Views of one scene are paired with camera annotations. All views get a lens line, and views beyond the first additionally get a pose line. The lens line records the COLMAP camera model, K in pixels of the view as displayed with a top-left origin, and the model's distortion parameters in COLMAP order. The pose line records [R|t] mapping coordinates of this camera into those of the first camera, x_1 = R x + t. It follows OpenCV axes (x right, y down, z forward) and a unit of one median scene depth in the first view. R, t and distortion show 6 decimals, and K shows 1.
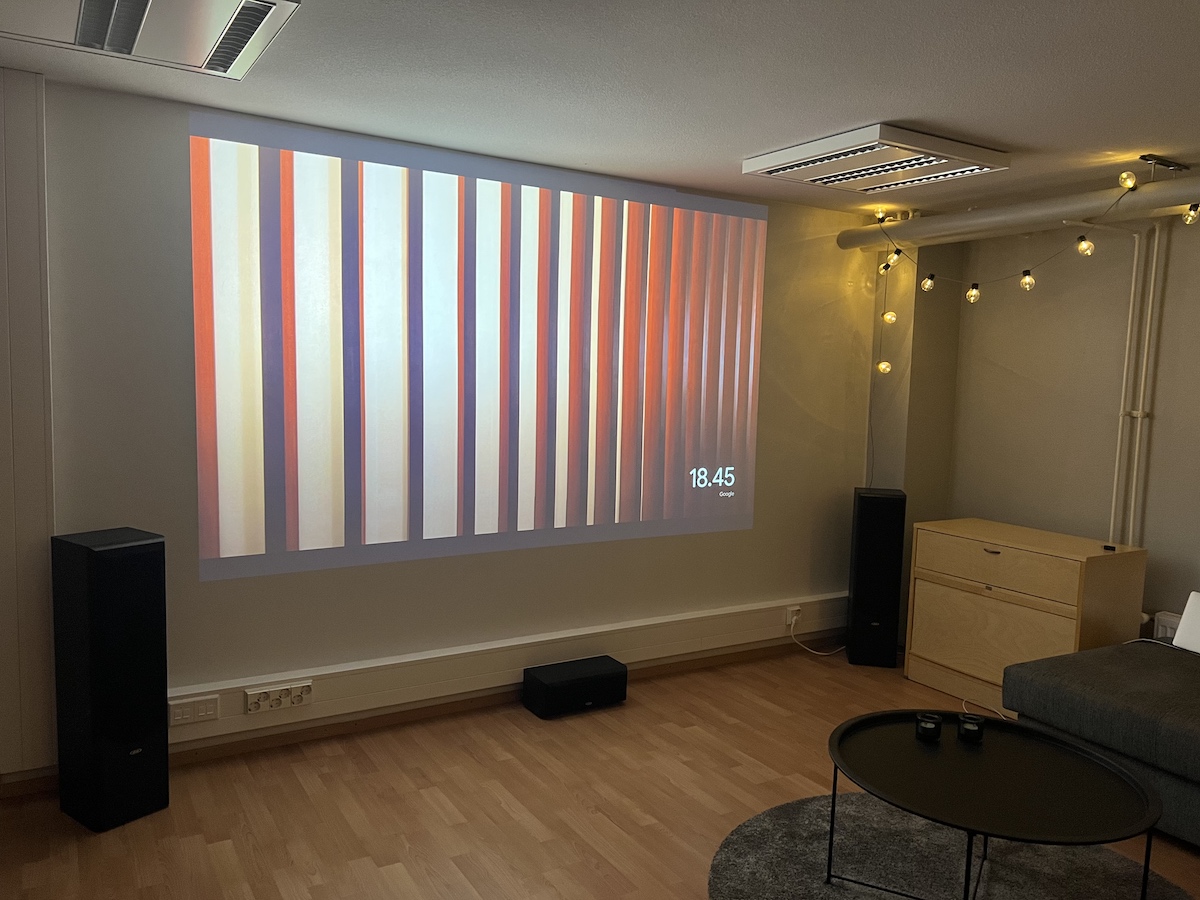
lens RADIAL K [[903.2, 0, 597.4], [0, 903.2, 459.7], [0, 0, 1]] dist [0.030748, -0.000511]
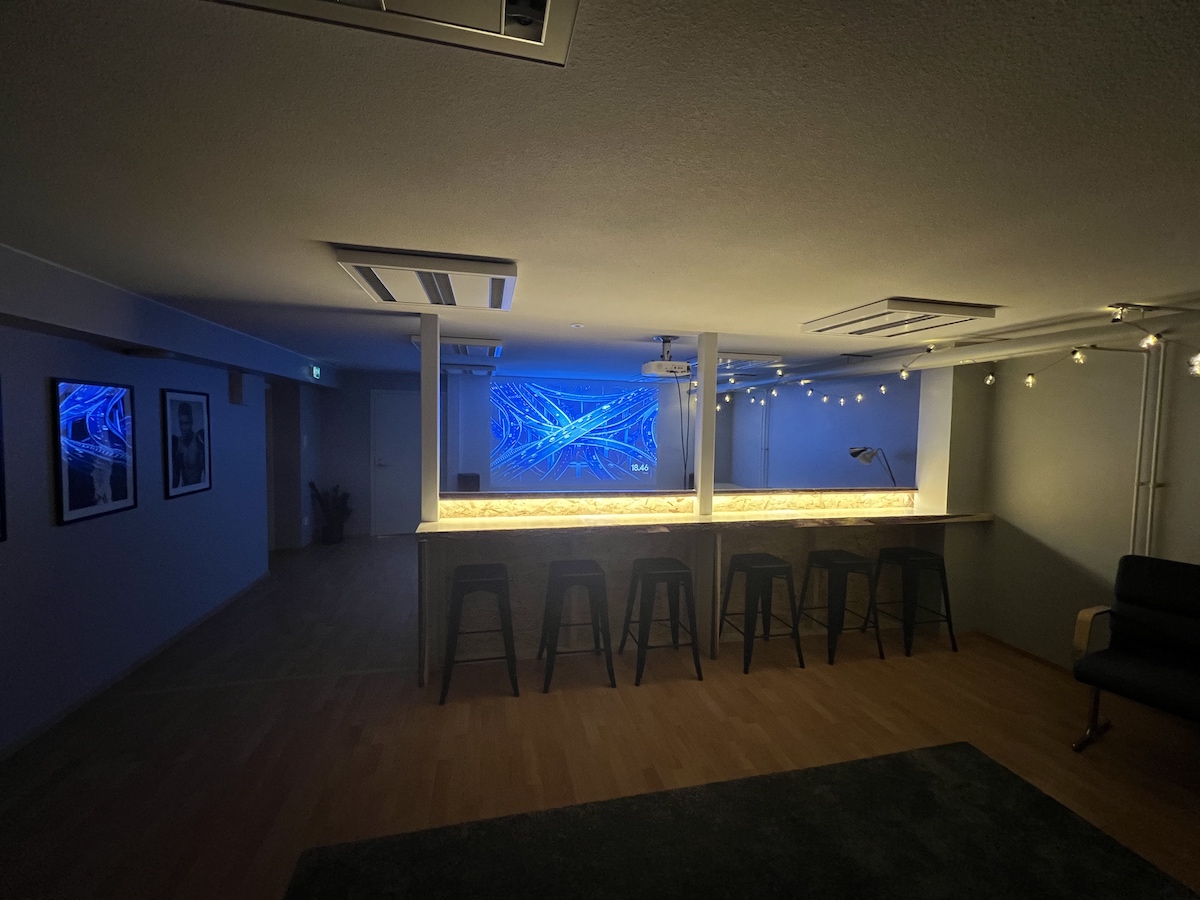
lens RADIAL K [[477.8, 0, 592.4], [0, 477.8, 446.1], [0, 0, 1]] dist [0.011521, 0.000110]
pose [[0.952046, 0.010105, -0.305787, 0.486466], [-0.030280, 0.997659, -0.061308, 0.053300], [0.304452, 0.067628, 0.950124, -0.670800]]
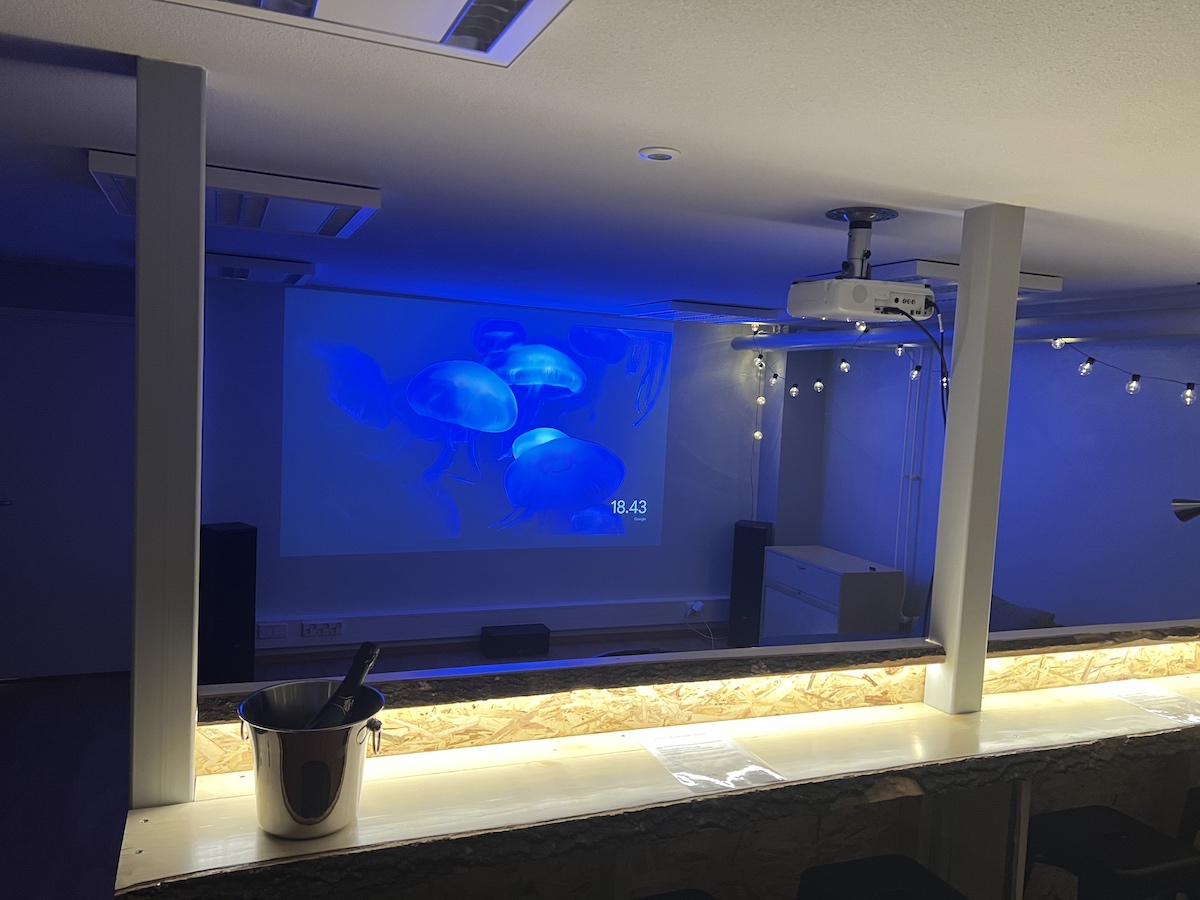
lens RADIAL K [[903.2, 0, 601.7], [0, 903.2, 449.6], [0, 0, 1]] dist [0.030748, -0.000511]
pose [[0.989500, 0.041709, -0.138382, 0.281054], [-0.047844, 0.998000, -0.041309, -0.010383], [0.136383, 0.047496, 0.989517, -0.435028]]
